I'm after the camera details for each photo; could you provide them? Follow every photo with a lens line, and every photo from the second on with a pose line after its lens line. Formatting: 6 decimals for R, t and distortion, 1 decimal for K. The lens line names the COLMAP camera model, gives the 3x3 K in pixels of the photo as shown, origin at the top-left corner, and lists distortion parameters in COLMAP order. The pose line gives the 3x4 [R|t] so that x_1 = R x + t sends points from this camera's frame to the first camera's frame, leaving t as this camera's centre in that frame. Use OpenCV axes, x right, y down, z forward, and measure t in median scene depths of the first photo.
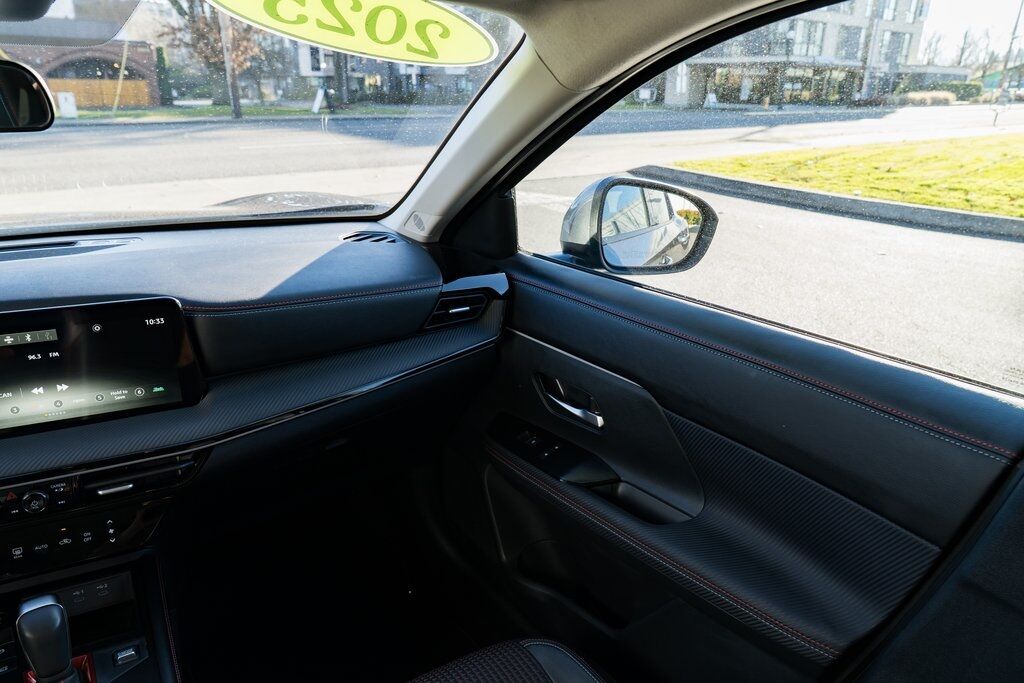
lens RADIAL K [[696.9, 0, 503.1], [0, 696.9, 353.4], [0, 0, 1]] dist [-0.014003, 0.003745]
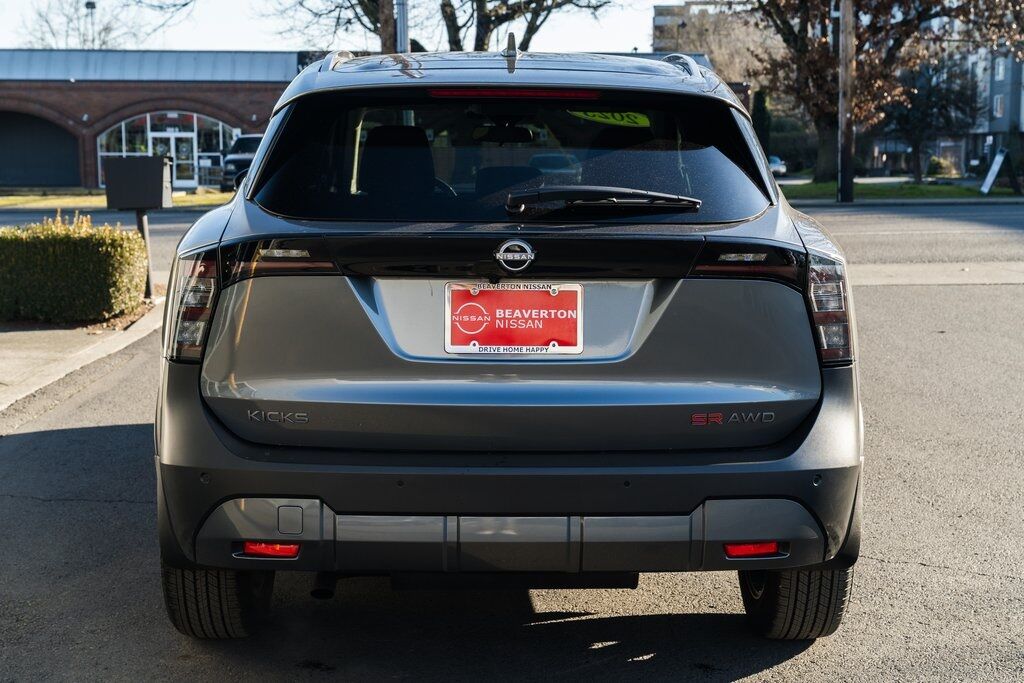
lens RADIAL K [[1439.3, 0, 510.8], [0, 1439.3, 348.4], [0, 0, 1]] dist [0.053323, 0.000000]
pose [[0.821974, 0.067934, -0.565459, 2.262162], [-0.196623, 0.965663, -0.169804, 1.261812], [0.534507, 0.250757, 0.807108, -3.080859]]
